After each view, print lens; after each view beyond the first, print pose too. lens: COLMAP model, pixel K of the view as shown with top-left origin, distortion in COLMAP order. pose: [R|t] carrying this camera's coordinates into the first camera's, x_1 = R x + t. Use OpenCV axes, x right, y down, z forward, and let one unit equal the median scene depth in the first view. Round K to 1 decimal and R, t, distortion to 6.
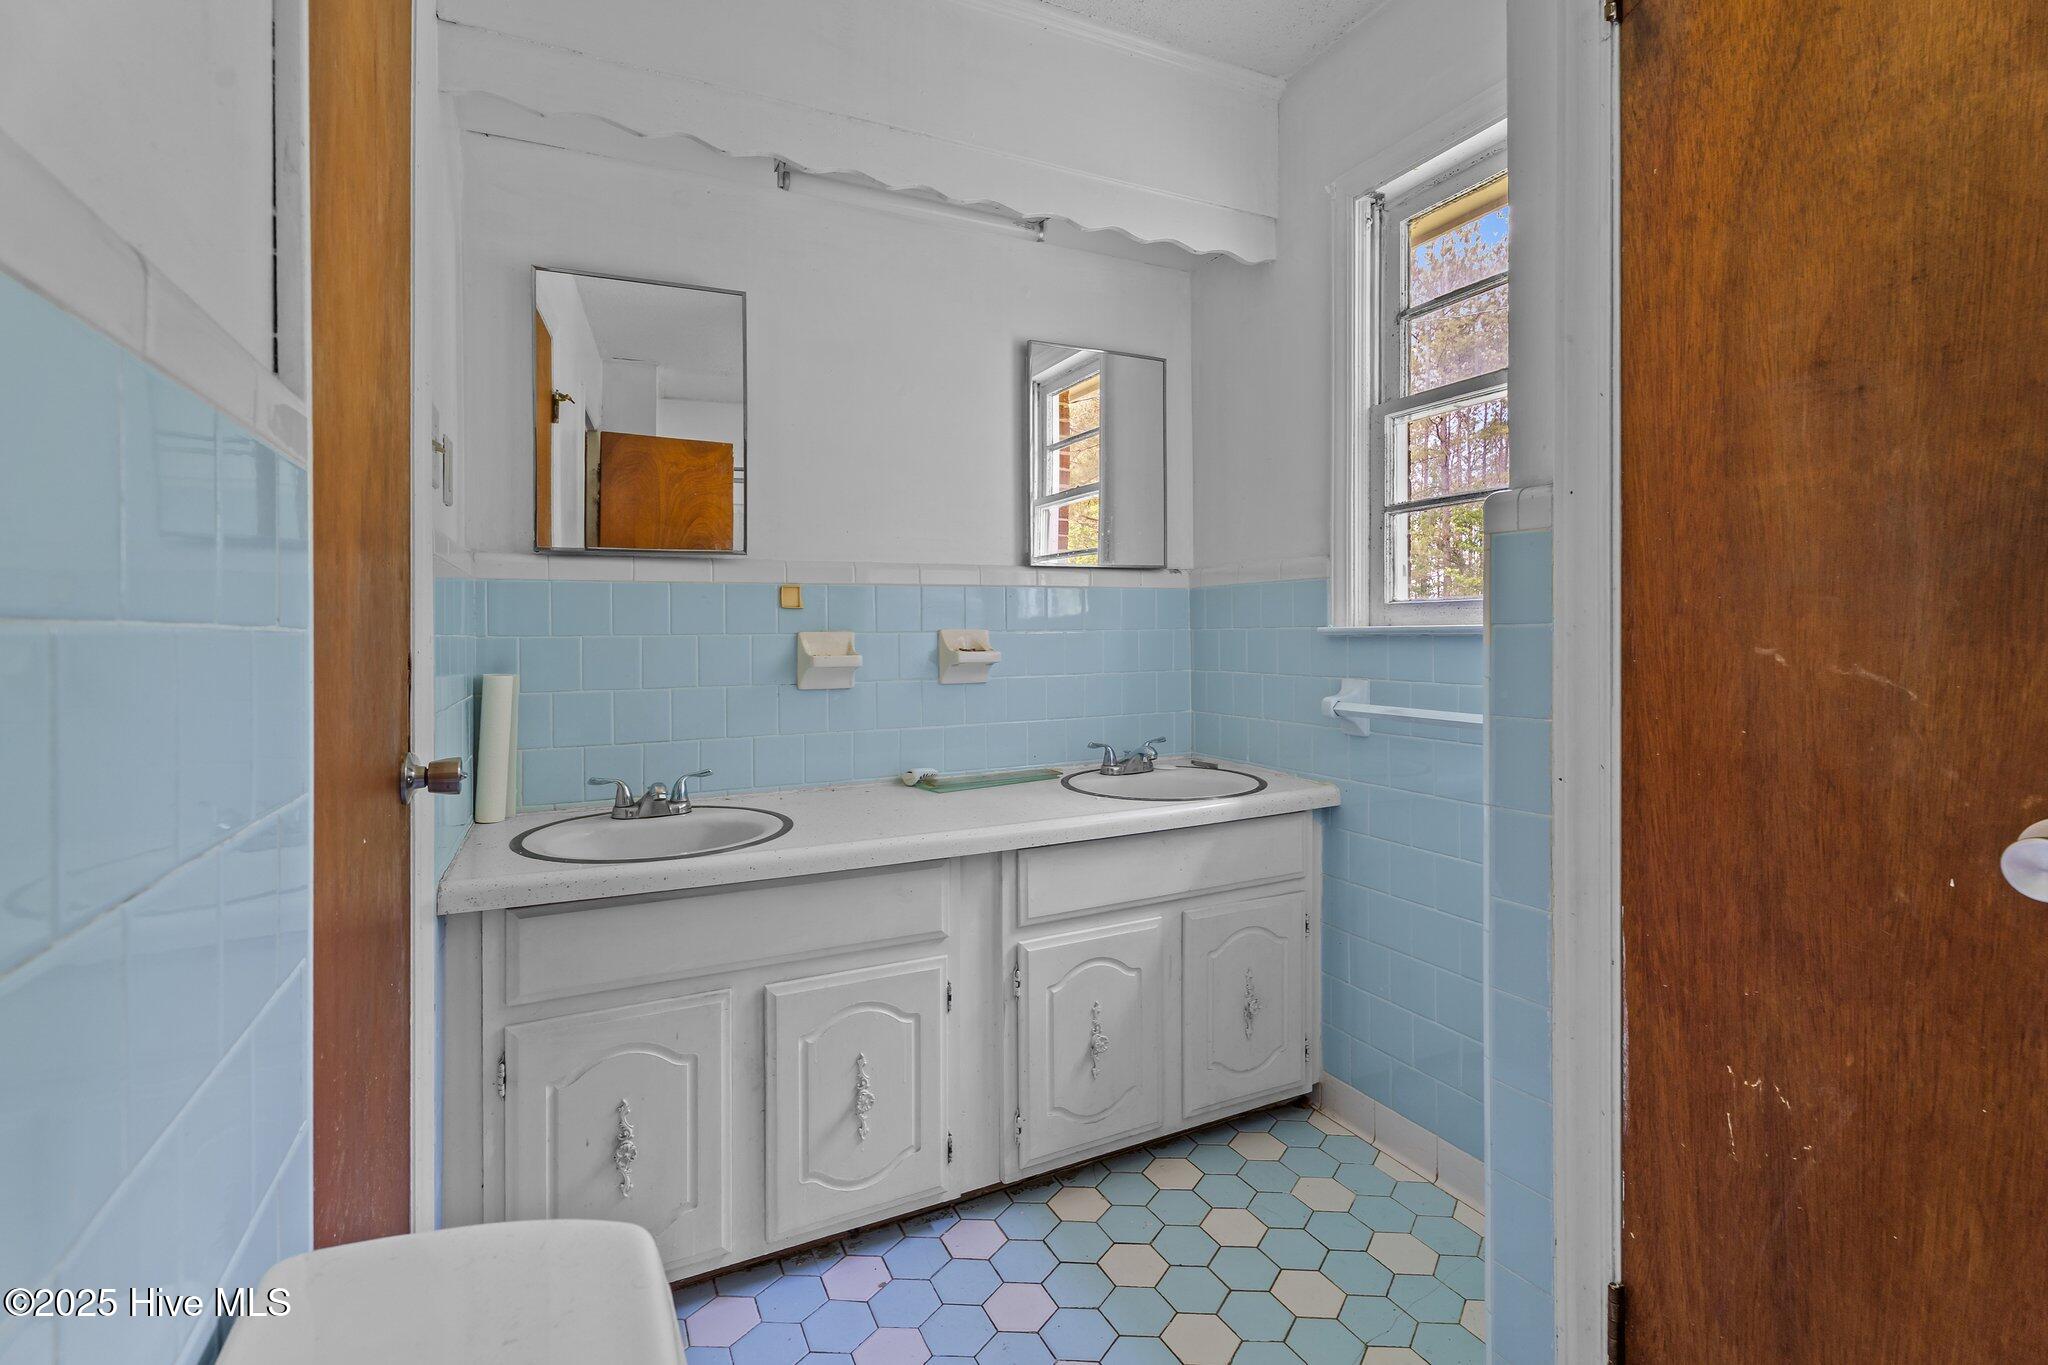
lens RADIAL K [[920.7, 0, 1014.7], [0, 920.7, 647.3], [0, 0, 1]] dist [-0.003157, -0.000464]
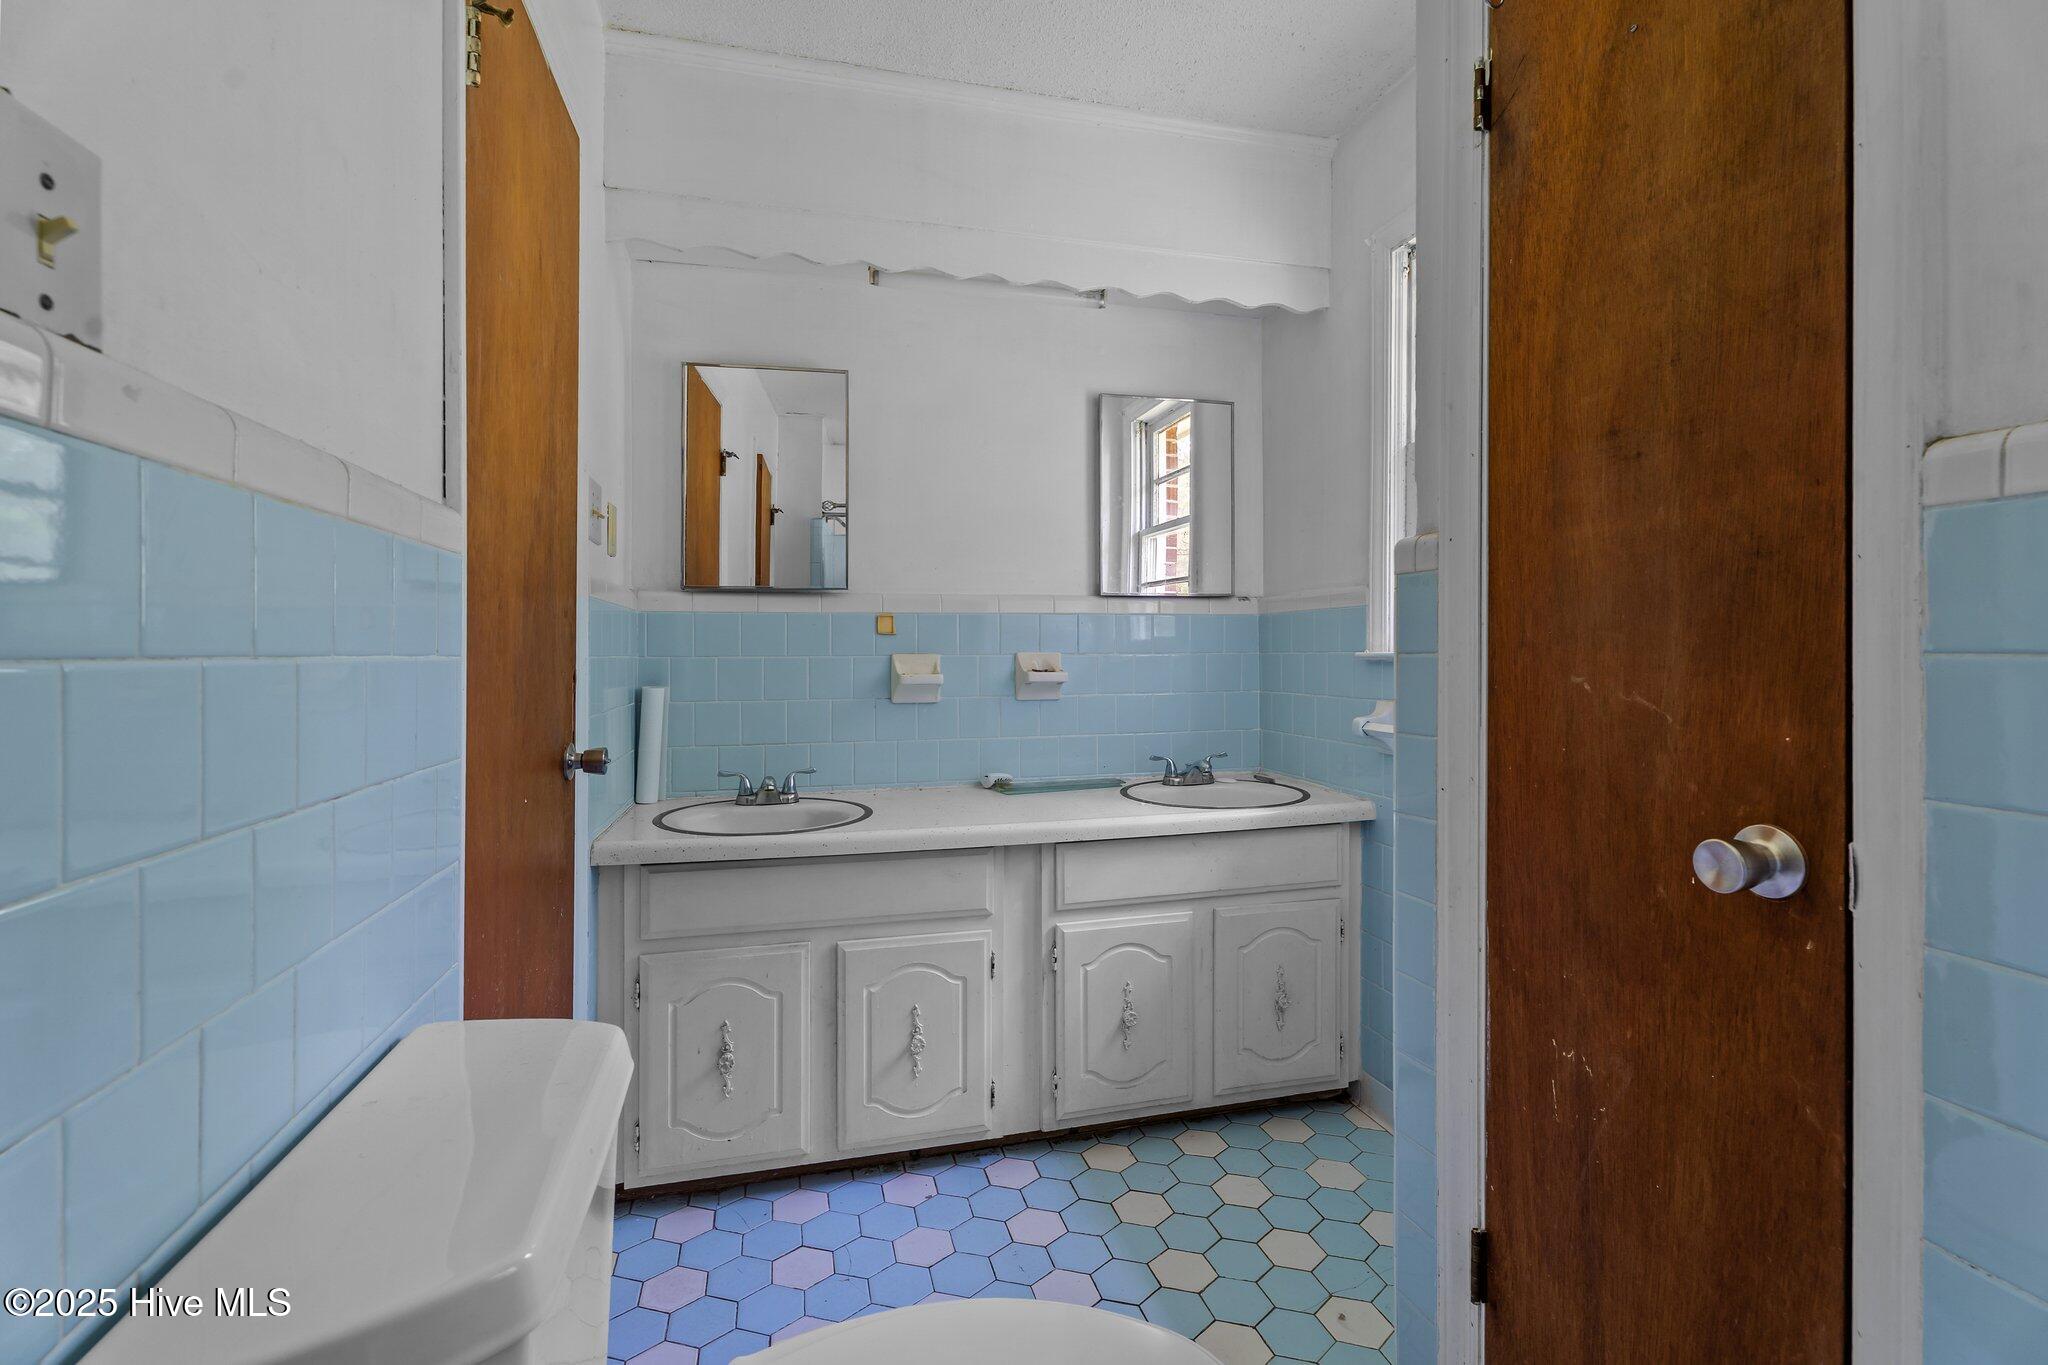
lens RADIAL K [[920.7, 0, 1026.5], [0, 920.7, 665.6], [0, 0, 1]] dist [-0.003157, -0.000464]
pose [[0.980452, 0.007936, -0.196598, 0.231820], [-0.008059, 0.999968, 0.000175, -0.005034], [0.196593, 0.001413, 0.980484, -0.171860]]
